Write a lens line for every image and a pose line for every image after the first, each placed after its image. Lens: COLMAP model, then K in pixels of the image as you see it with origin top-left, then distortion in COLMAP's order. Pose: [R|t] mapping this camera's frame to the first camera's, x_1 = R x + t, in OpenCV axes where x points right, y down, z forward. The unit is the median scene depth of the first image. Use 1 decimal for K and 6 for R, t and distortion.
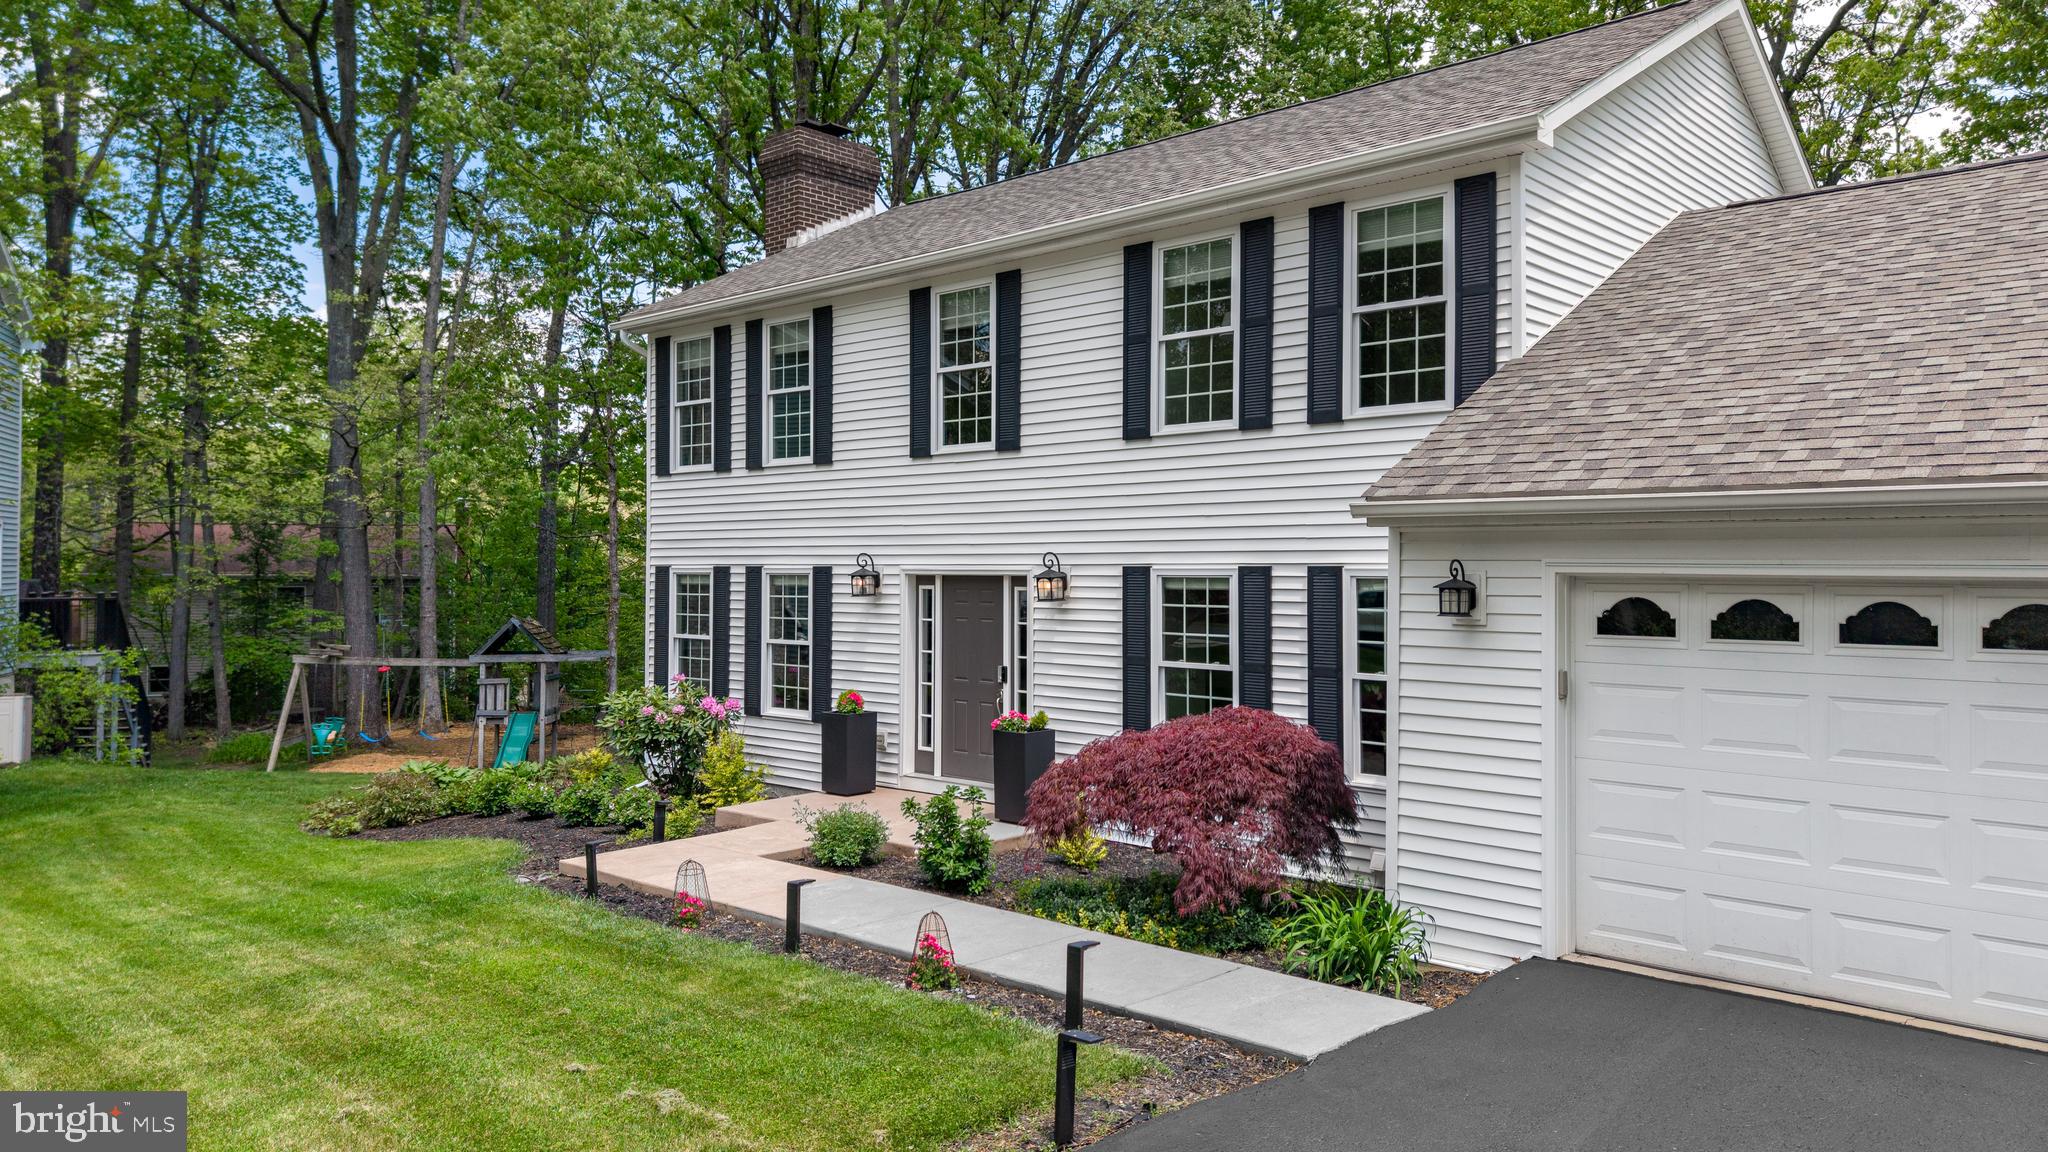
lens RADIAL K [[1442.7, 0, 1024.0], [0, 1442.7, 576.0], [0, 0, 1]] dist [0.001111, -0.001031]
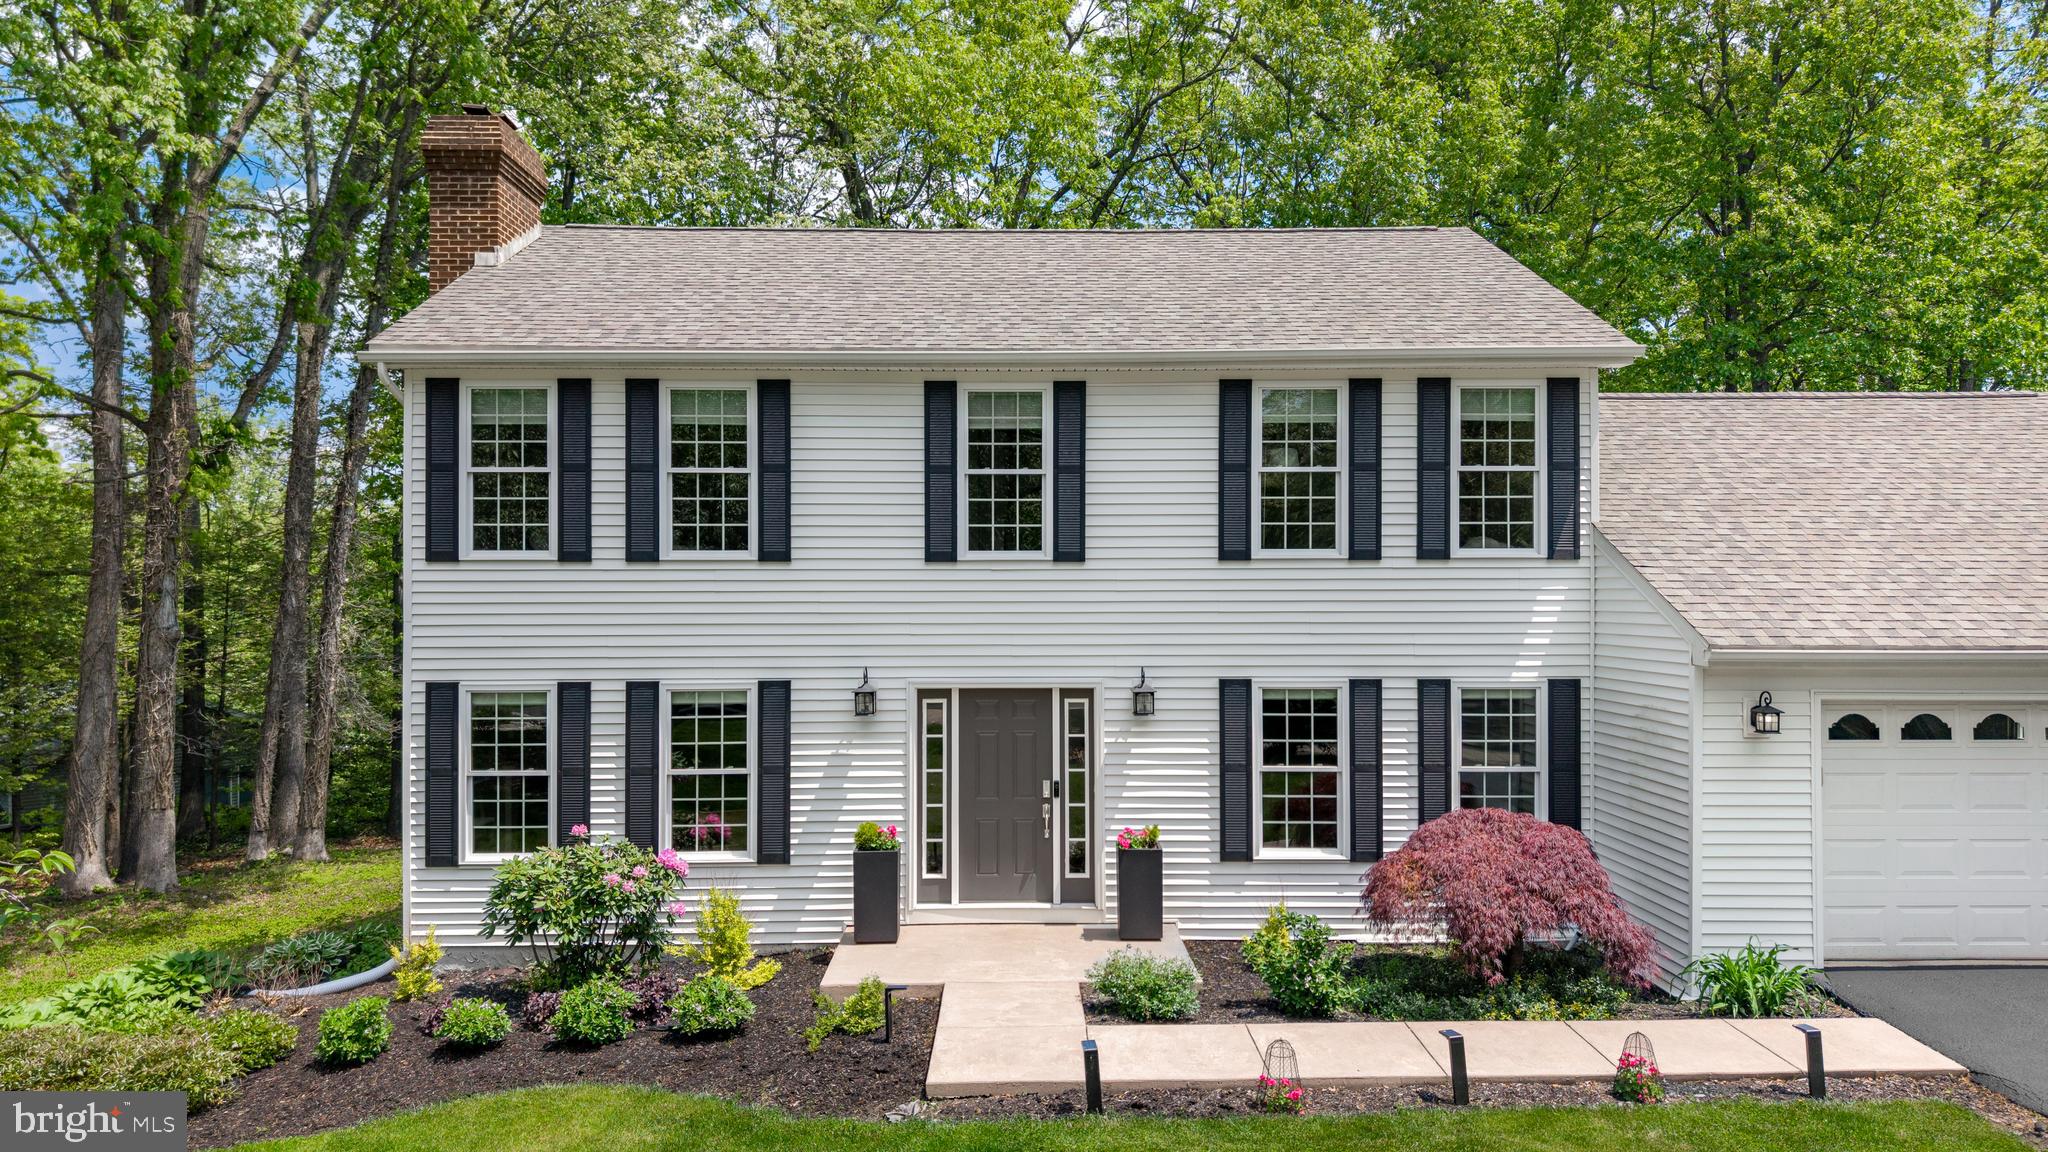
lens RADIAL K [[1442.7, 0, 1024.0], [0, 1442.7, 576.0], [0, 0, 1]] dist [0.001111, -0.001031]
pose [[0.725109, -0.010044, 0.688560, -0.808565], [0.006665, 0.999949, 0.007569, -0.095891], [-0.688601, -0.000899, 0.725140, 0.337755]]
